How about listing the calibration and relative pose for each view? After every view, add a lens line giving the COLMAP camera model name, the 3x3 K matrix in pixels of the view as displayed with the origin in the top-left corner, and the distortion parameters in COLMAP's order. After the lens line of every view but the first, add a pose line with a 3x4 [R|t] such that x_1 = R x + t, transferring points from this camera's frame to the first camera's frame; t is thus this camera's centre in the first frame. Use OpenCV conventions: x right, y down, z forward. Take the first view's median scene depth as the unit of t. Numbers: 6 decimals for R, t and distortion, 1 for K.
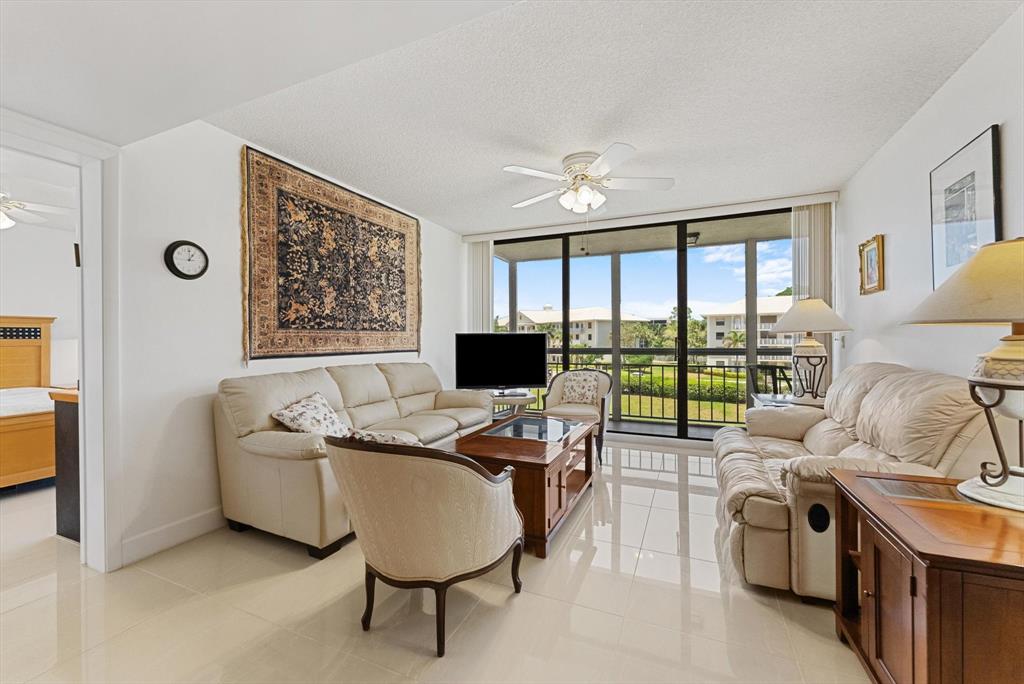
lens RADIAL K [[413.7, 0, 507.3], [0, 413.7, 338.9], [0, 0, 1]] dist [0.000364, -0.000515]
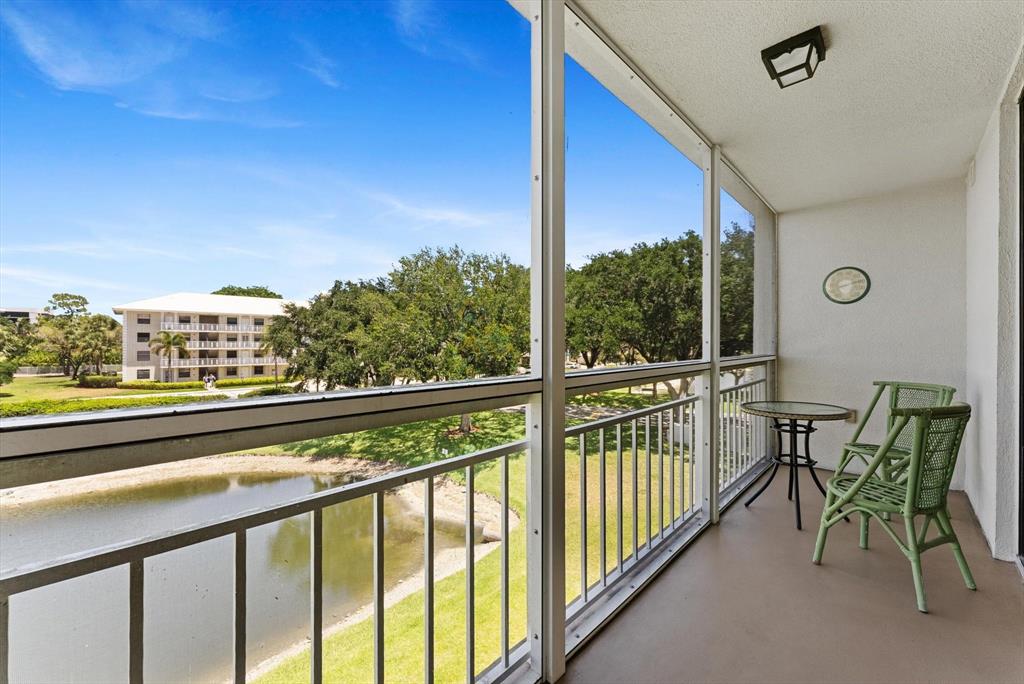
lens RADIAL K [[413.7, 0, 512.8], [0, 413.7, 339.6], [0, 0, 1]] dist [0.000364, -0.000515]
pose [[0.326156, 0.008912, 0.945274, 0.033717], [-0.005387, 0.999957, -0.007569, -0.010286], [-0.945301, -0.002623, 0.326190, 1.508681]]
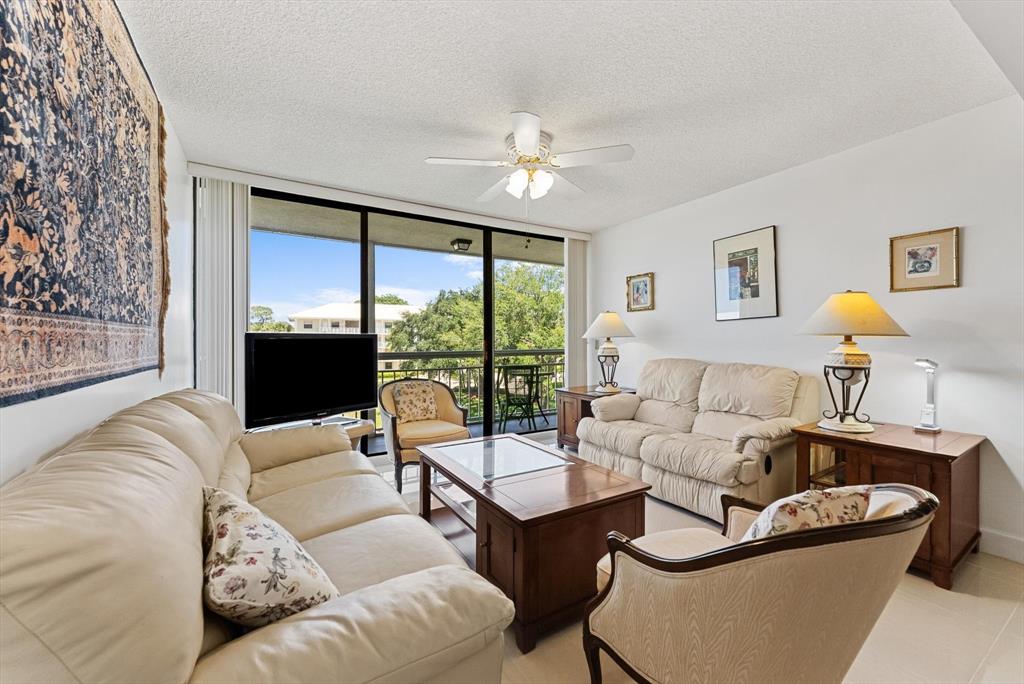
lens RADIAL K [[413.7, 0, 512.2], [0, 413.7, 342.0], [0, 0, 1]] dist [0.000364, -0.000515]
pose [[0.570591, 0.001953, 0.821232, -0.457770], [-0.002447, 0.999997, -0.000679, -0.000752], [-0.821231, -0.001622, 0.570594, 0.433240]]
